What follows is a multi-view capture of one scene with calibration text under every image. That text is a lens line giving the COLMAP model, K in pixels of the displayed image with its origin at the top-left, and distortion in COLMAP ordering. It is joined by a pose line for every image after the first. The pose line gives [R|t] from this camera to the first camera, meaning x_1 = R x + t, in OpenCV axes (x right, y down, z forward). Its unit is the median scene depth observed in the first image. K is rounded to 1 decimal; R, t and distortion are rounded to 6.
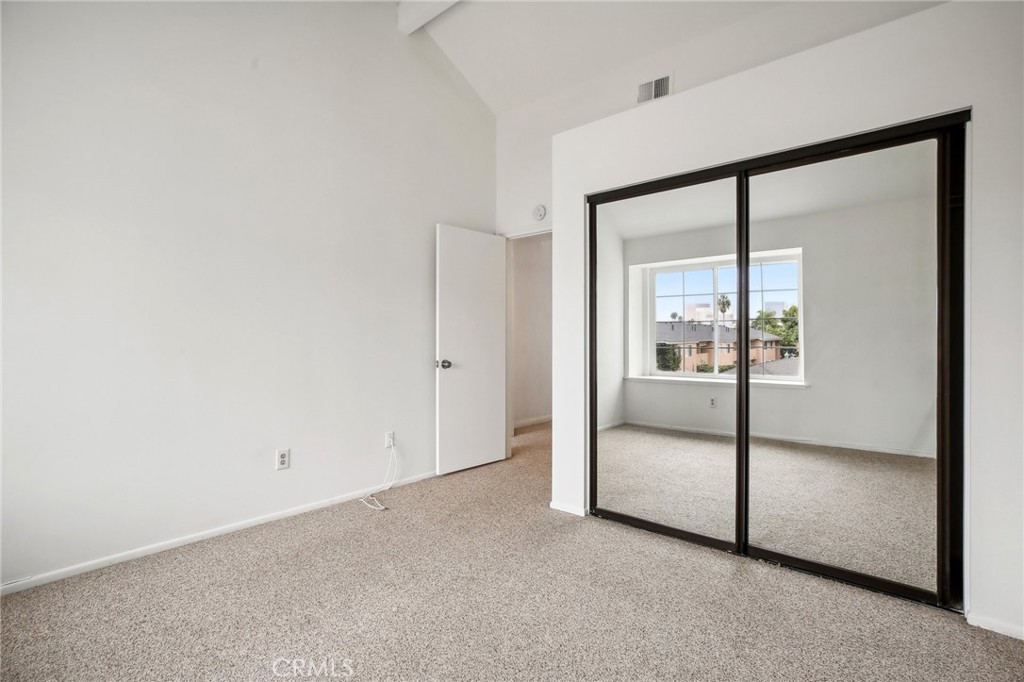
lens RADIAL K [[483.2, 0, 513.2], [0, 483.2, 338.4], [0, 0, 1]] dist [-0.035421, 0.005942]
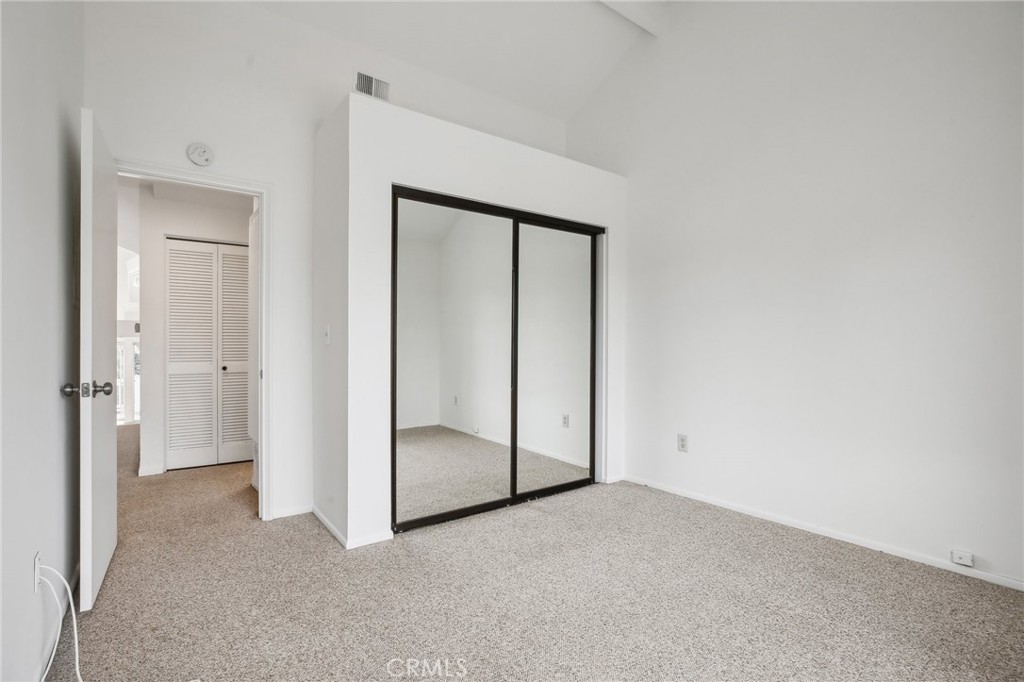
lens RADIAL K [[483.2, 0, 513.2], [0, 483.2, 342.2], [0, 0, 1]] dist [-0.035421, 0.005942]
pose [[0.208199, 0.000845, 0.978086, -0.741150], [-0.006551, 0.999978, 0.000531, -0.000631], [-0.978064, -0.006518, 0.208200, 0.635666]]
